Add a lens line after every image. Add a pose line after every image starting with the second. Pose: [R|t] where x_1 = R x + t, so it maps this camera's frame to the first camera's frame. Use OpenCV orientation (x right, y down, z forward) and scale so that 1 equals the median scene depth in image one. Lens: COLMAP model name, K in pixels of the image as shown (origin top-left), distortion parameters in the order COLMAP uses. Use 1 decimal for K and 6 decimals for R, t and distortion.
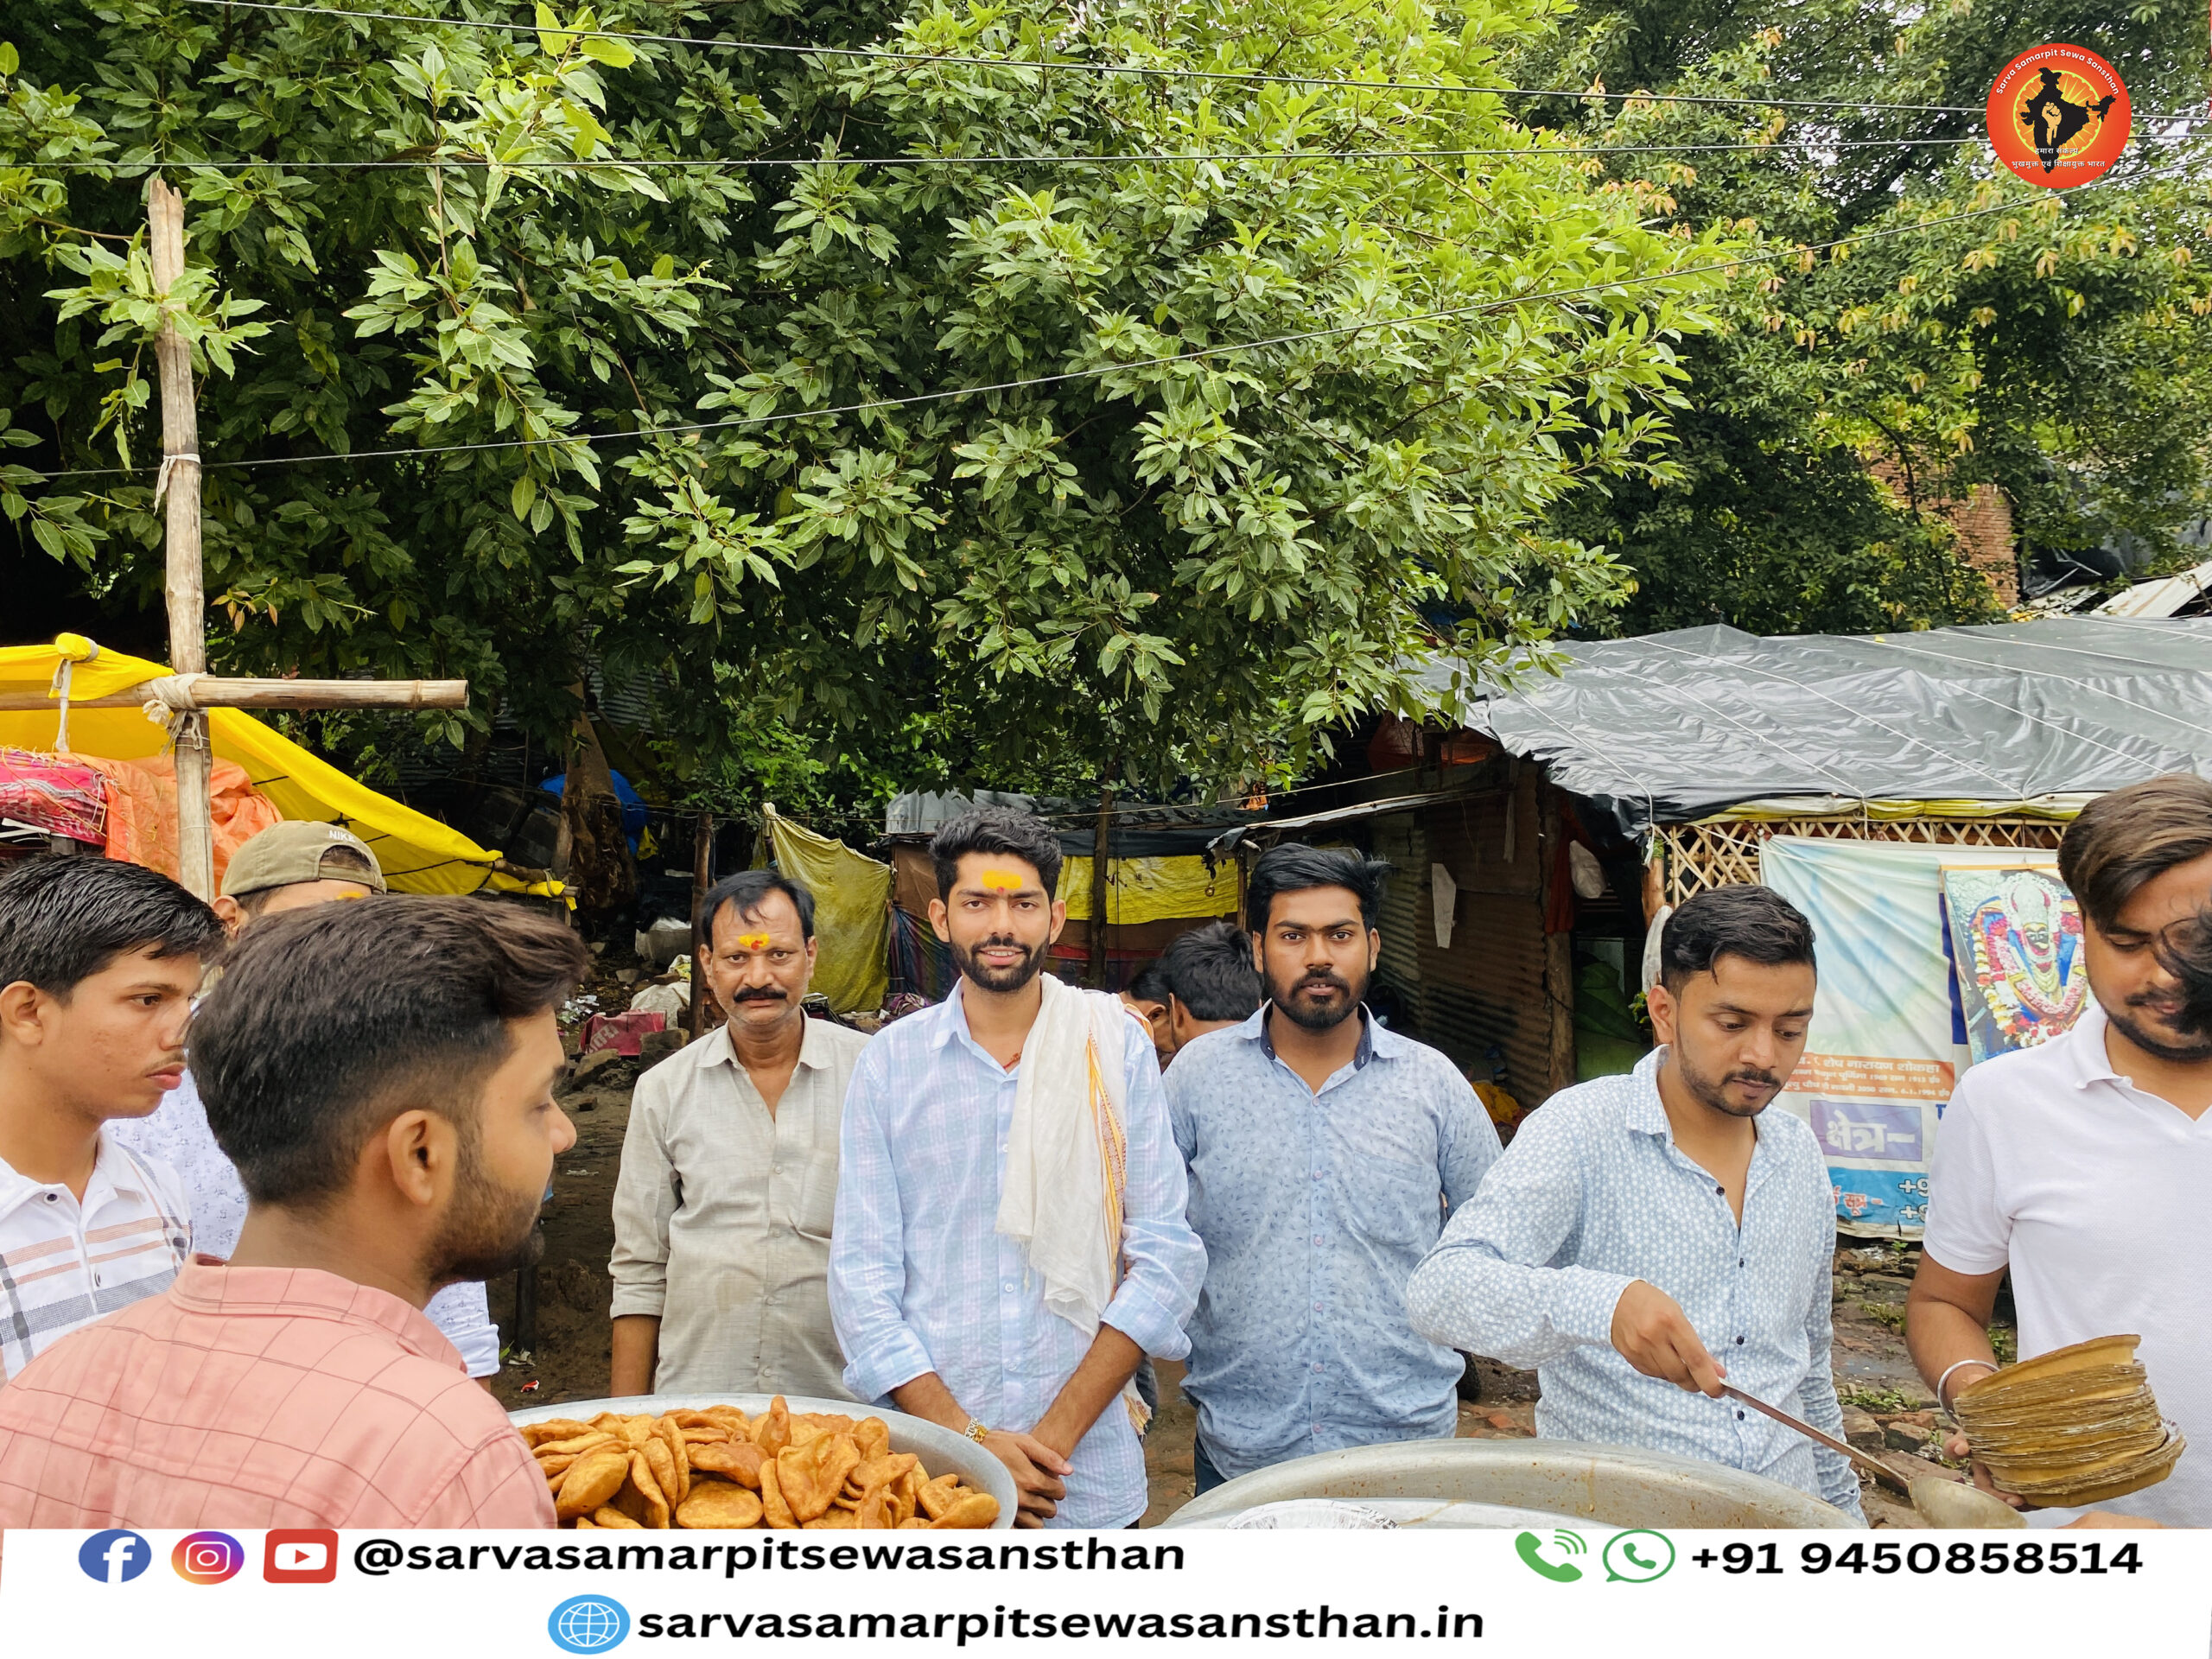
lens RADIAL K [[1653.5, 0, 1102.4], [0, 1653.5, 851.5], [0, 0, 1]] dist [-0.020467, -0.003699]
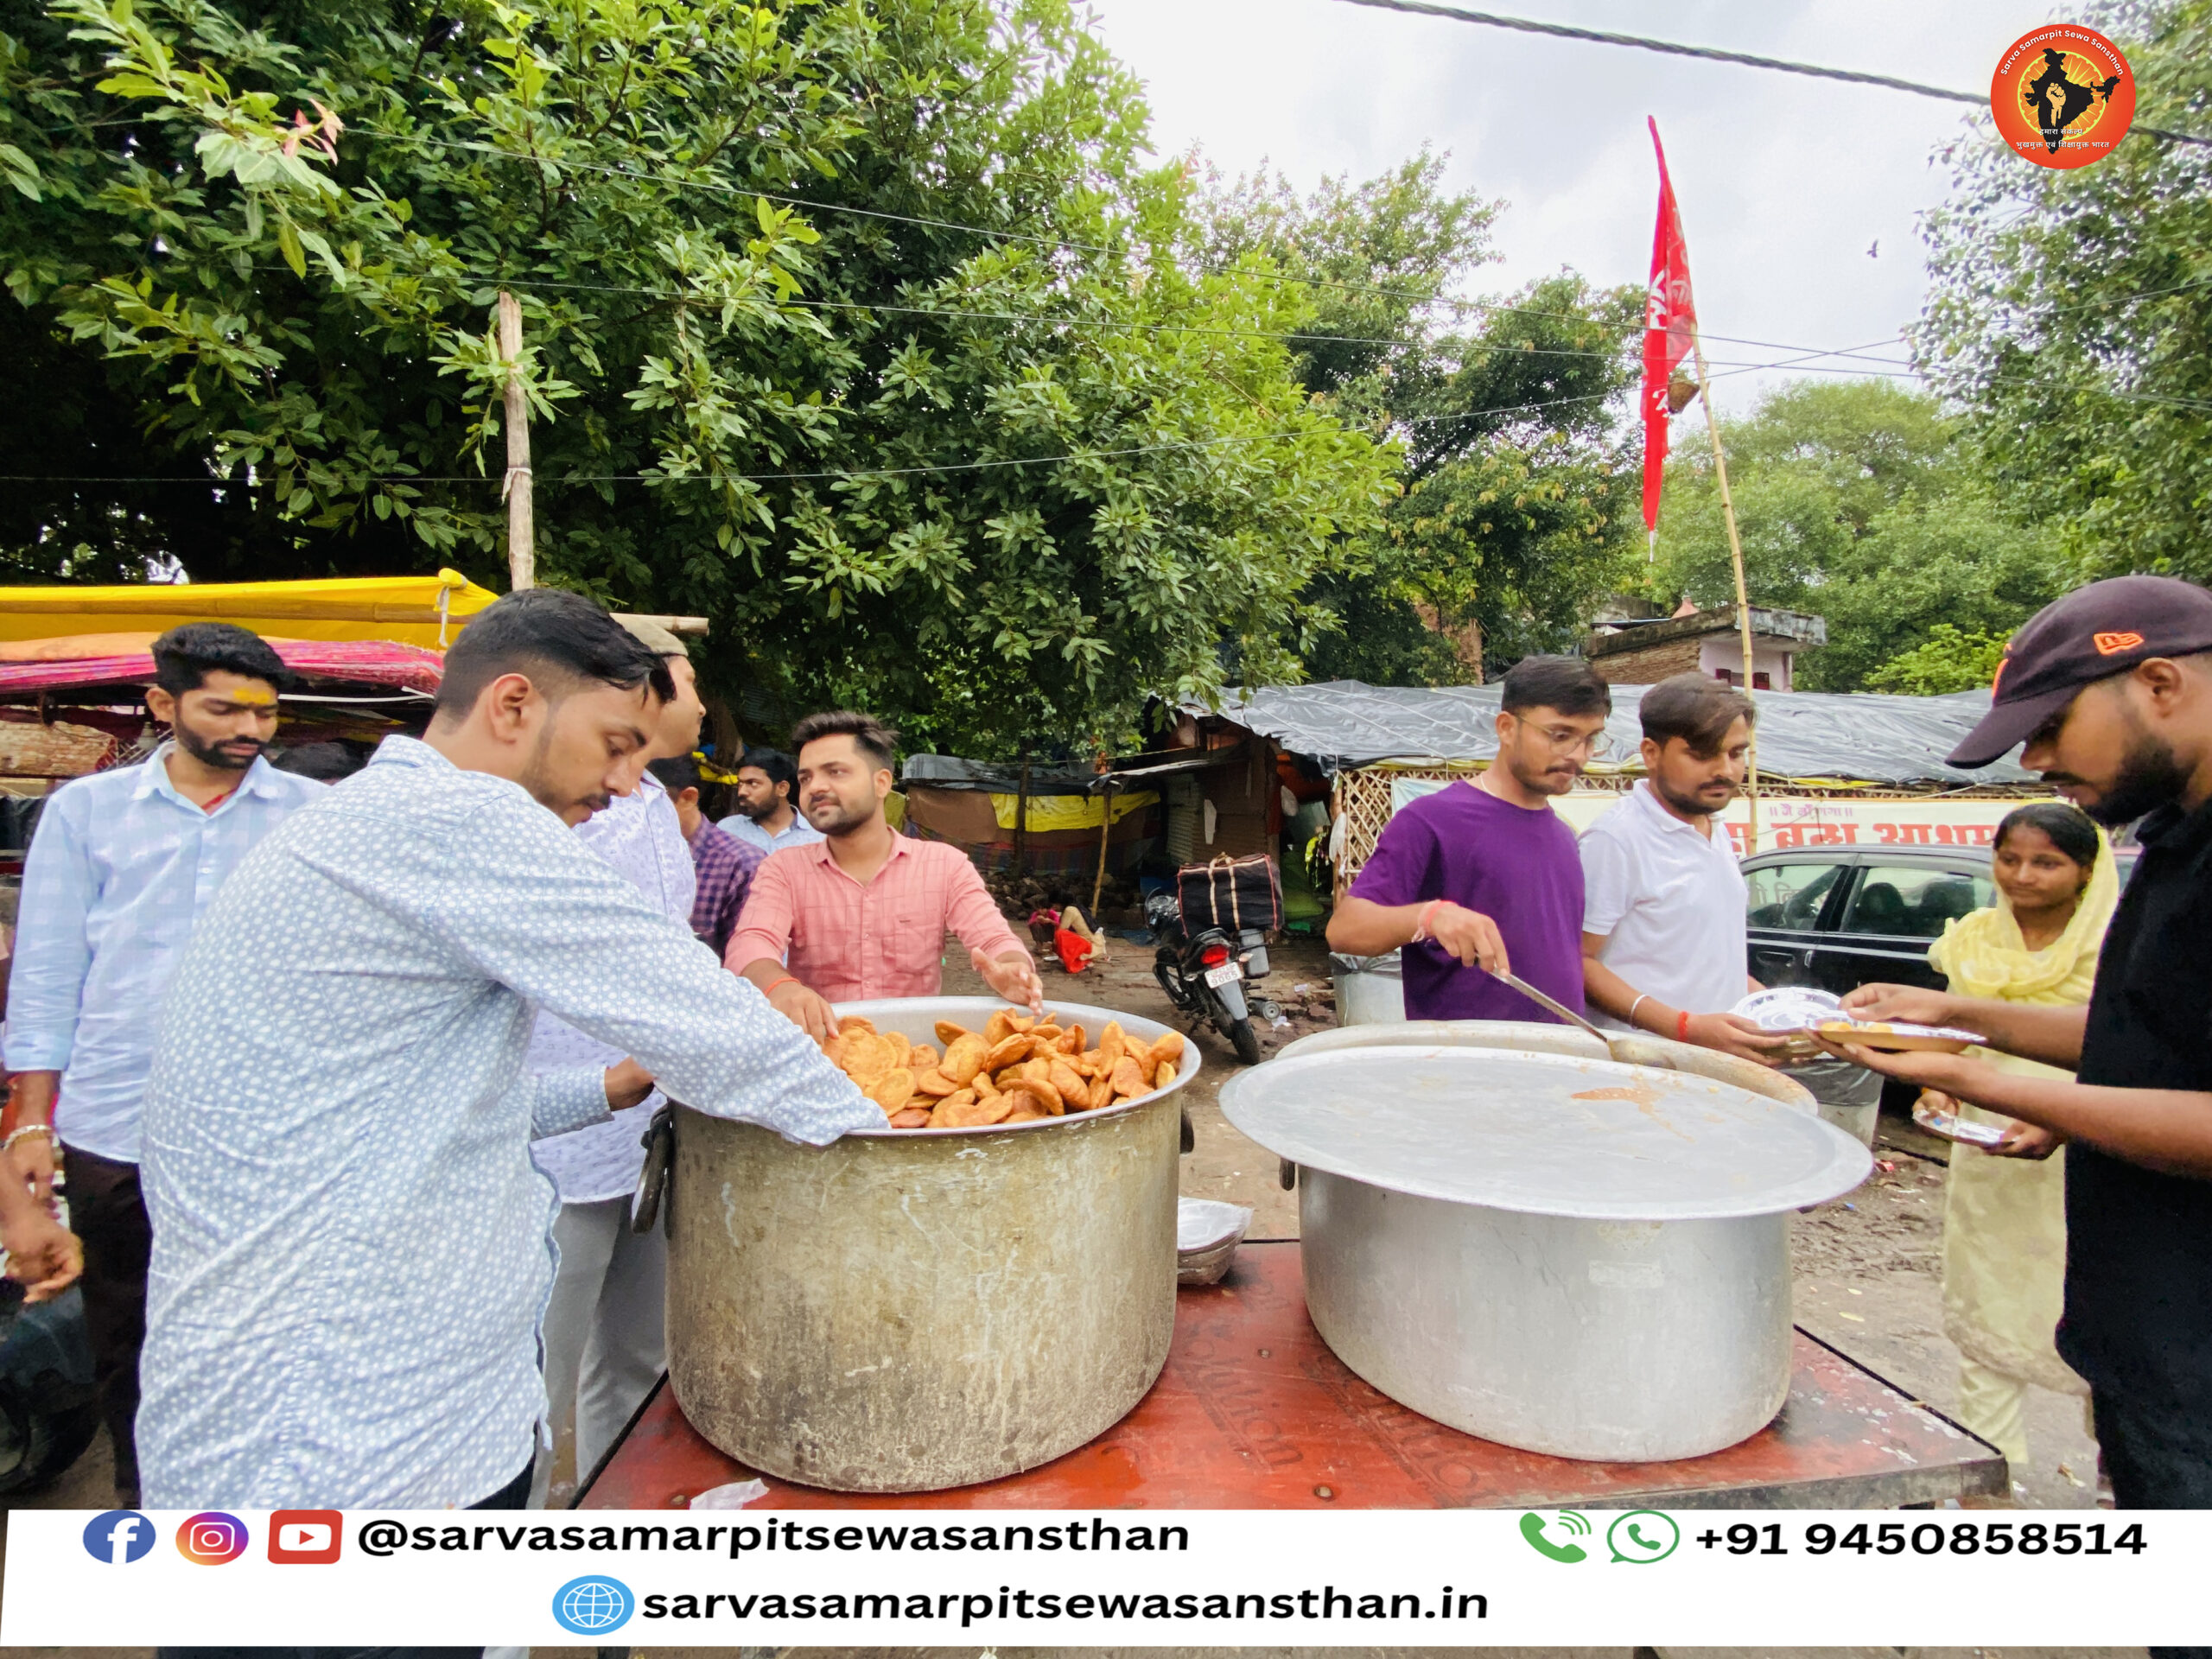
lens RADIAL K [[869.9, 0, 1102.2], [0, 869.9, 851.6], [0, 0, 1]] dist [-0.020074, -0.003376]
pose [[0.992670, 0.018157, 0.119488, -0.068261], [-0.023434, 0.998804, 0.042911, 0.056830], [-0.118566, -0.045396, 0.991908, 0.067756]]
